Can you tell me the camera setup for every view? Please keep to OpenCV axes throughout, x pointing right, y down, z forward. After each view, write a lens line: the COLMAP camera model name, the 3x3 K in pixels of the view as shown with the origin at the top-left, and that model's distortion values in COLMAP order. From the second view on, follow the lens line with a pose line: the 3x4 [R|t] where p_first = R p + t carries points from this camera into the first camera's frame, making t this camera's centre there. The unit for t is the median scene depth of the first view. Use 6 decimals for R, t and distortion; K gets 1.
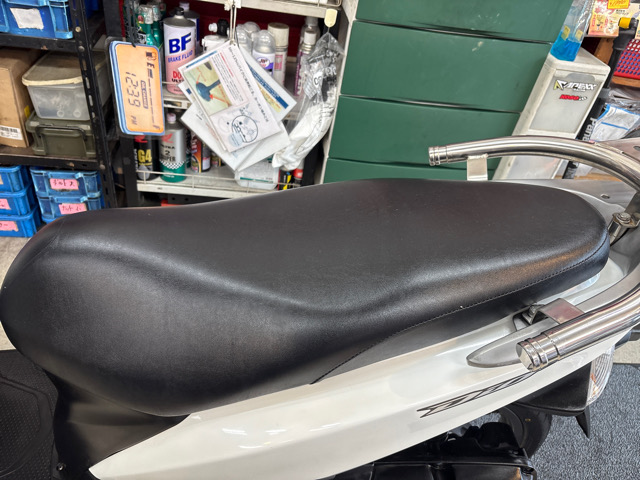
lens RADIAL K [[491.4, 0, 314.7], [0, 491.4, 239.3], [0, 0, 1]] dist [-0.003756, 0.002712]
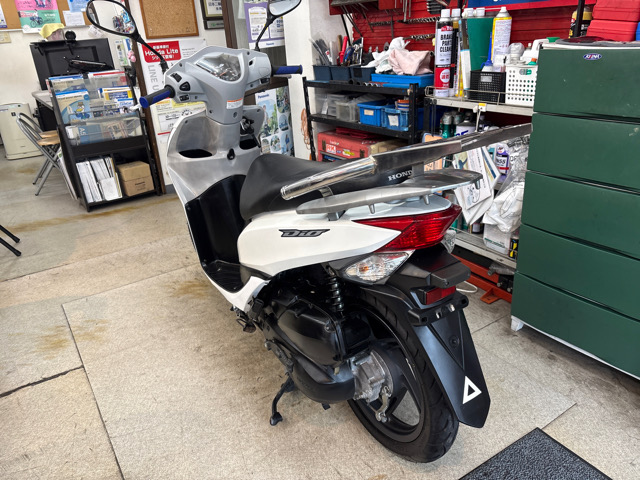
lens RADIAL K [[484.8, 0, 316.2], [0, 484.8, 243.7], [0, 0, 1]] dist [0.008936, 0.001267]
pose [[0.448720, 0.190390, -0.873156, 0.918709], [-0.461555, 0.886020, -0.044001, 0.178114], [0.765256, 0.422754, 0.485450, 0.046944]]
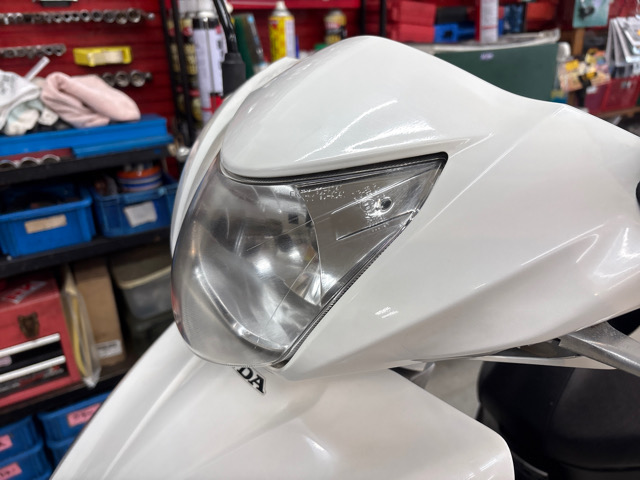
lens RADIAL K [[503.8, 0, 318.2], [0, 503.8, 240.0], [0, 0, 1]] dist [-0.003467, -0.004877]
pose [[0.880410, -0.334559, 0.336078, -0.560942], [0.406891, 0.896939, -0.173033, -0.092435], [-0.243552, 0.289087, 0.925803, 0.040968]]
